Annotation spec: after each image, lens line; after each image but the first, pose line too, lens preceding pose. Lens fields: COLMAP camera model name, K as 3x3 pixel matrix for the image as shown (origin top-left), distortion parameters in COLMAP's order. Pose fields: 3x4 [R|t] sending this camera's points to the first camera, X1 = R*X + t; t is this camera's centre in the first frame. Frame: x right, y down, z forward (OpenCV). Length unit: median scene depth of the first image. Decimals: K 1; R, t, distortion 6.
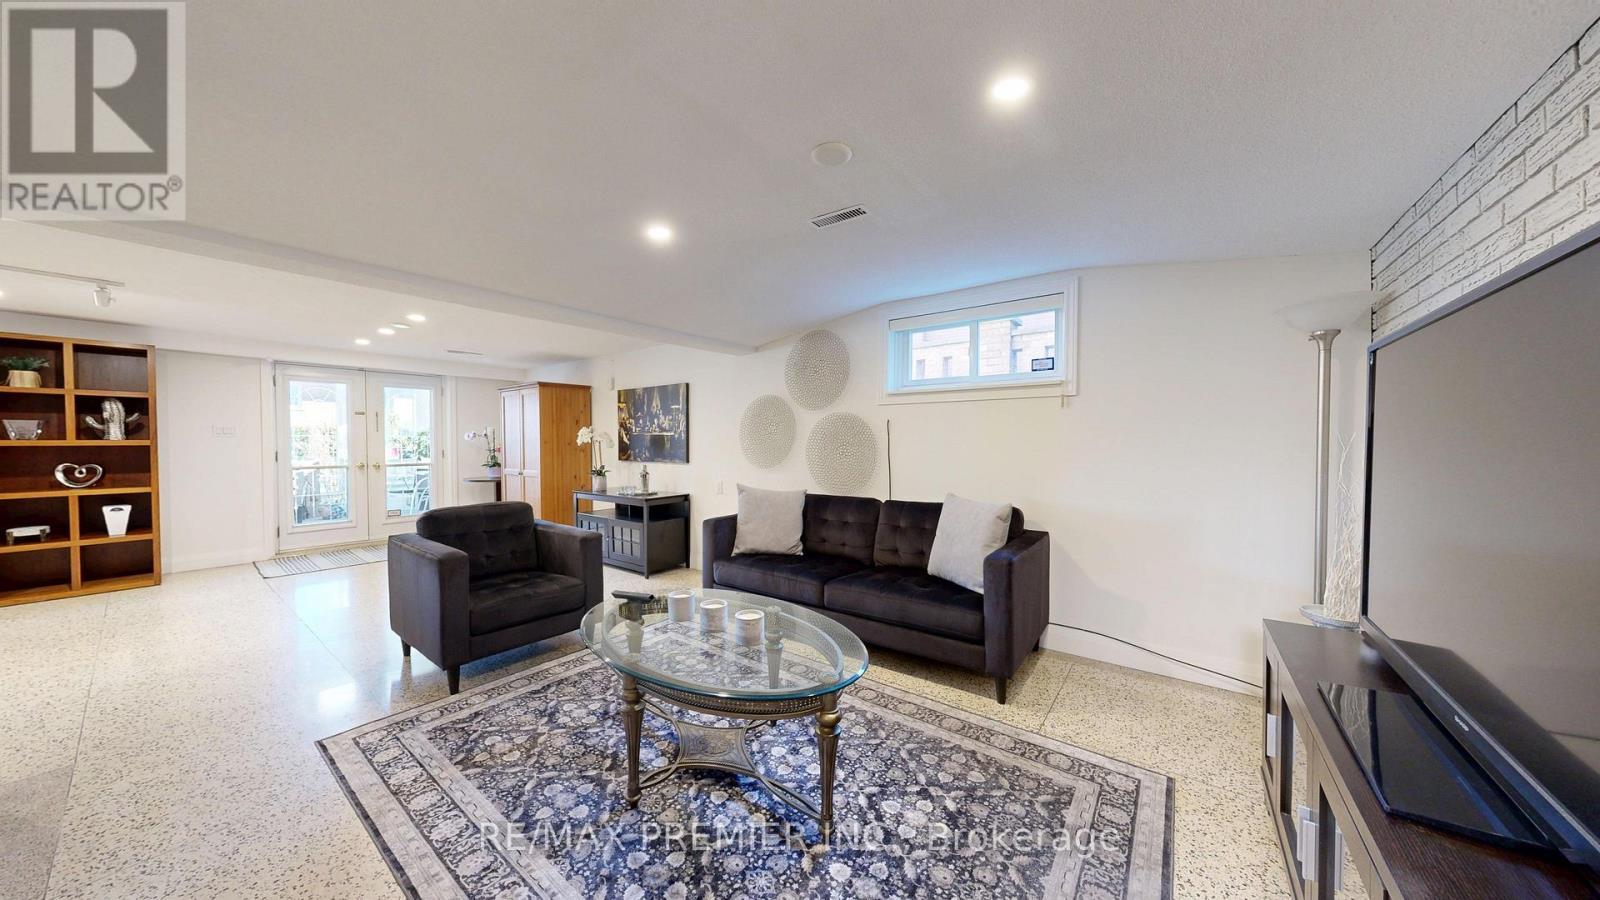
lens RADIAL K [[507.0, 0, 800.0], [0, 507.0, 450.0], [0, 0, 1]] dist [0.000807, -0.000034]
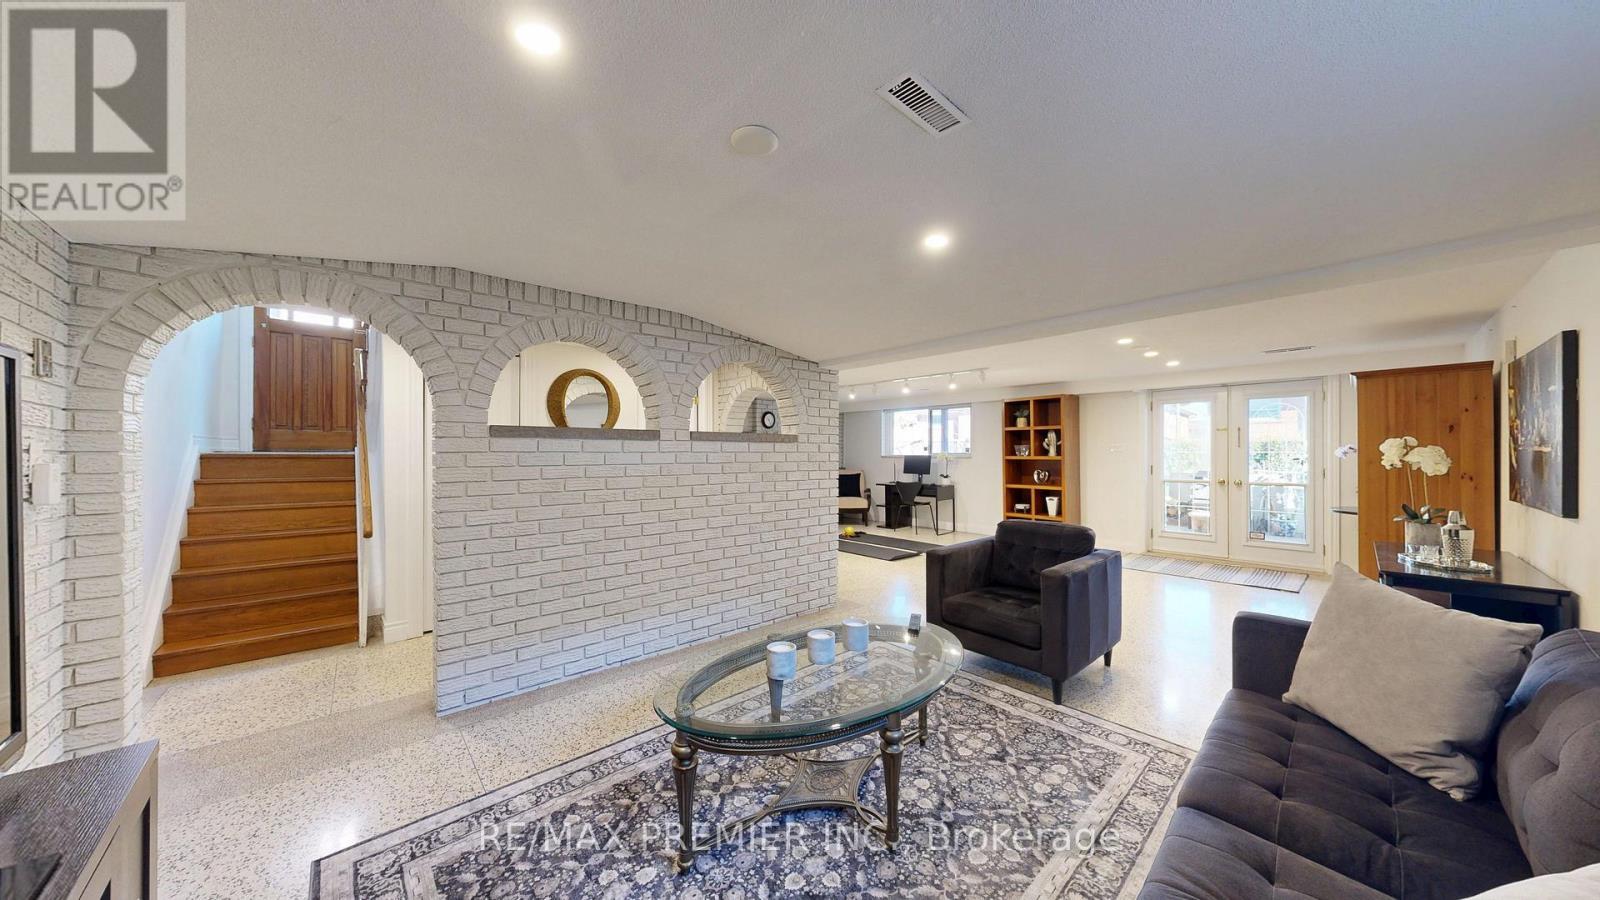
lens RADIAL K [[507.0, 0, 800.0], [0, 507.0, 450.0], [0, 0, 1]] dist [0.000807, -0.000034]
pose [[-0.184651, -0.004376, -0.982794, 0.377883], [-0.014739, 0.999890, -0.001683, -0.025146], [0.982694, 0.014175, -0.184696, 0.527940]]
